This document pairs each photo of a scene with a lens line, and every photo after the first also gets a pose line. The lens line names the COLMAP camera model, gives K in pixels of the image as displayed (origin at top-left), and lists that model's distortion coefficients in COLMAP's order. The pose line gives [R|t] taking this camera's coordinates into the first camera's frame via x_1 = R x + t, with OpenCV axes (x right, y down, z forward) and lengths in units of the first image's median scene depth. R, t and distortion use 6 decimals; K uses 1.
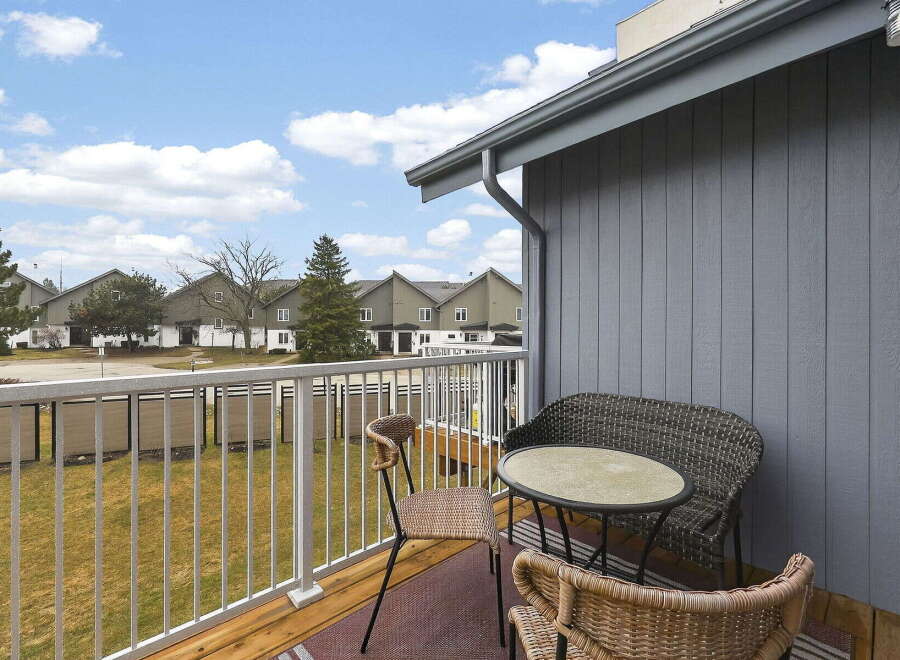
lens RADIAL K [[401.6, 0, 451.5], [0, 401.6, 329.0], [0, 0, 1]] dist [-0.004318, 0.001612]
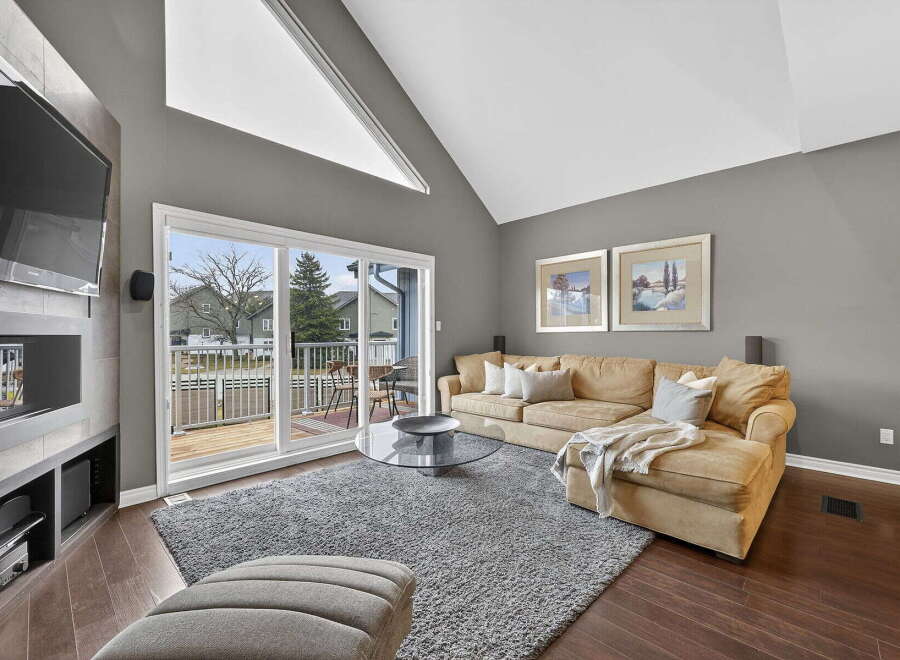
lens RADIAL K [[401.6, 0, 454.6], [0, 401.6, 340.6], [0, 0, 1]] dist [-0.004318, 0.001612]
pose [[0.998807, -0.006321, 0.048428, 0.043238], [0.005907, 0.999945, 0.008698, 0.002393], [-0.048481, -0.008401, 0.998789, -0.147952]]
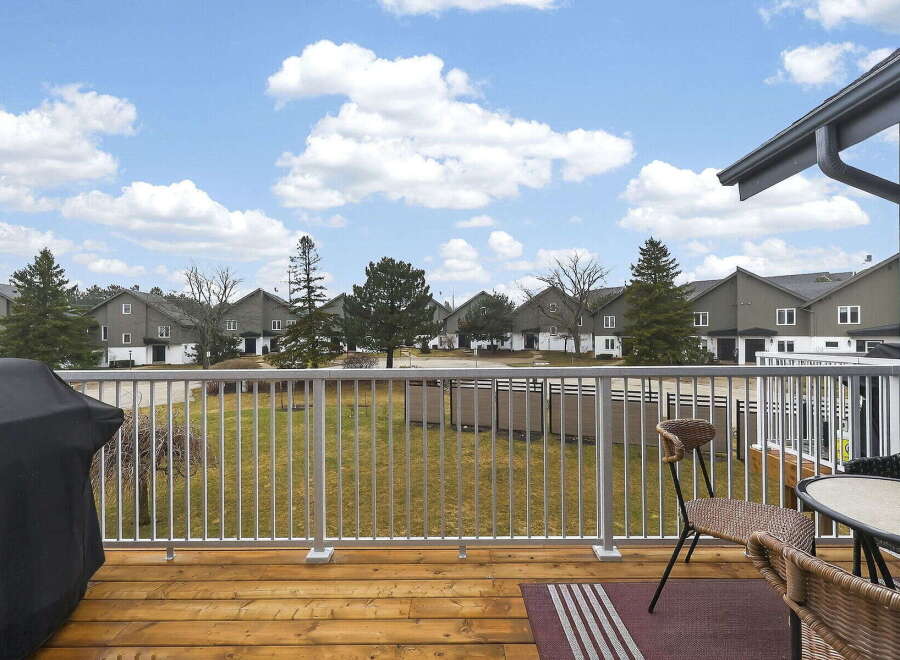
lens RADIAL K [[401.6, 0, 458.0], [0, 401.6, 332.0], [0, 0, 1]] dist [-0.004318, 0.001612]
pose [[0.724239, -0.010361, -0.689471, 0.010176], [0.004988, 0.999940, -0.009788, -0.000703], [0.689531, 0.003649, 0.724247, -0.013394]]
